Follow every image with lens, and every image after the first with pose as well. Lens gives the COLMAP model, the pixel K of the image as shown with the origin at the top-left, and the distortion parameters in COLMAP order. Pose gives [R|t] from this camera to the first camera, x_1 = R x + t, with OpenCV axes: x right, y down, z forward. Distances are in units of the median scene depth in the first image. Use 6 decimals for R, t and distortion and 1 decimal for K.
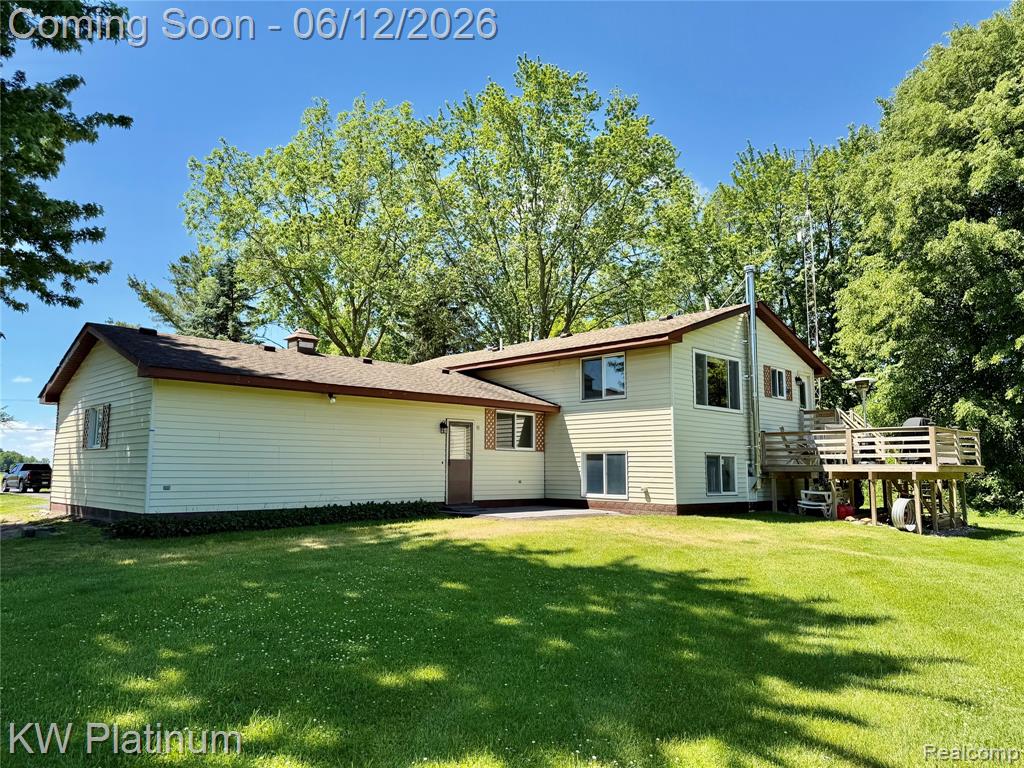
lens RADIAL K [[733.0, 0, 511.6], [0, 733.0, 386.3], [0, 0, 1]] dist [0.000435, -0.003939]
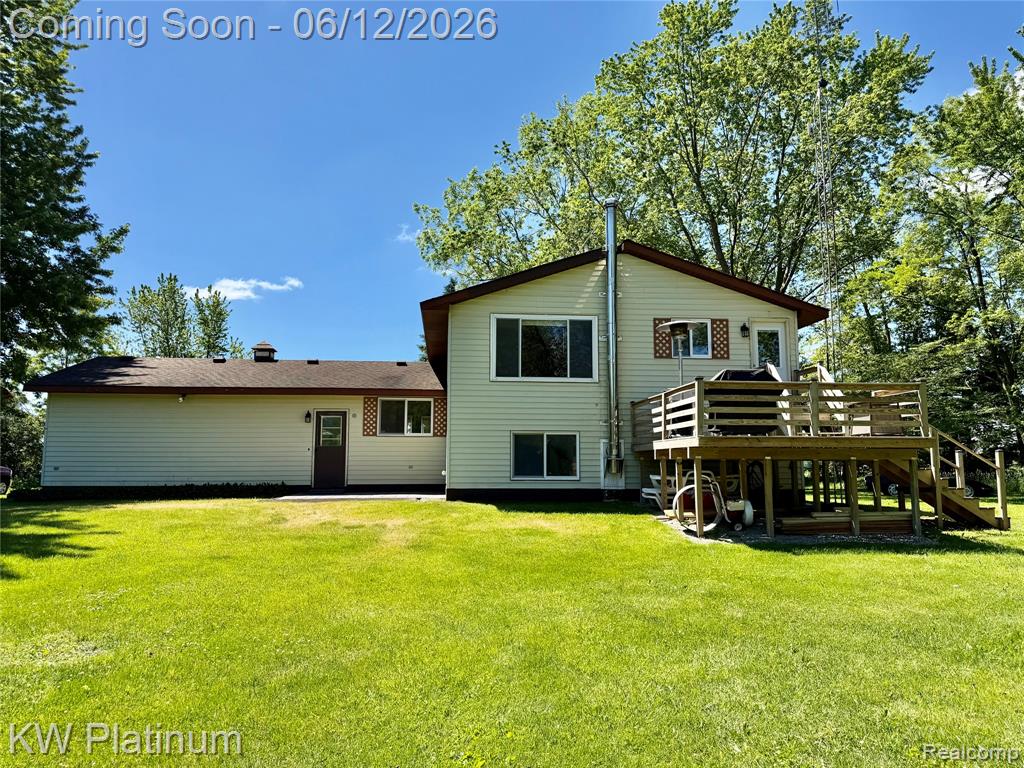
lens RADIAL K [[733.0, 0, 513.0], [0, 733.0, 385.6], [0, 0, 1]] dist [0.000435, -0.003939]
pose [[0.775383, -0.075749, -0.626932, 0.805337], [0.076663, 0.996728, -0.025613, 0.058254], [0.626821, -0.028202, 0.778653, 0.320014]]
